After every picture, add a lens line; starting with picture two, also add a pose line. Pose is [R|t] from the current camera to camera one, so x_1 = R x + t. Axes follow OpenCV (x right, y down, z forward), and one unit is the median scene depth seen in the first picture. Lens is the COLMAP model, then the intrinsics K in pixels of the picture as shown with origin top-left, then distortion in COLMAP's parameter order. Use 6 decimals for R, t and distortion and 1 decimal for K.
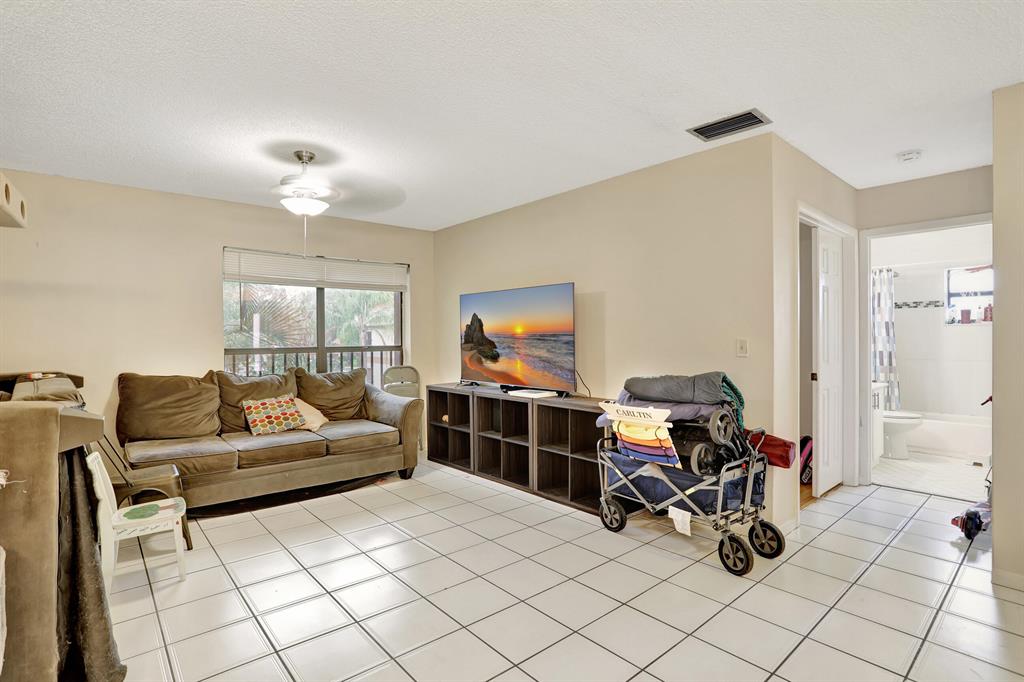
lens RADIAL K [[504.7, 0, 495.2], [0, 504.7, 358.6], [0, 0, 1]] dist [-0.007527, 0.003499]
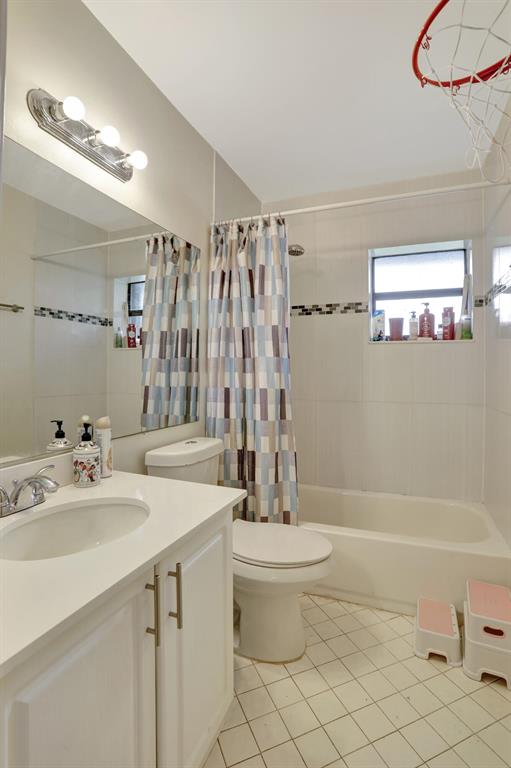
lens RADIAL K [[378.5, 0, 256.4], [0, 378.5, 381.3], [0, 0, 1]] dist [-0.007527, 0.003499]
pose [[0.899067, 0.017990, 0.437442, 0.593586], [-0.000242, 0.999176, -0.040594, -0.006559], [-0.437811, 0.036391, 0.898330, 0.673553]]
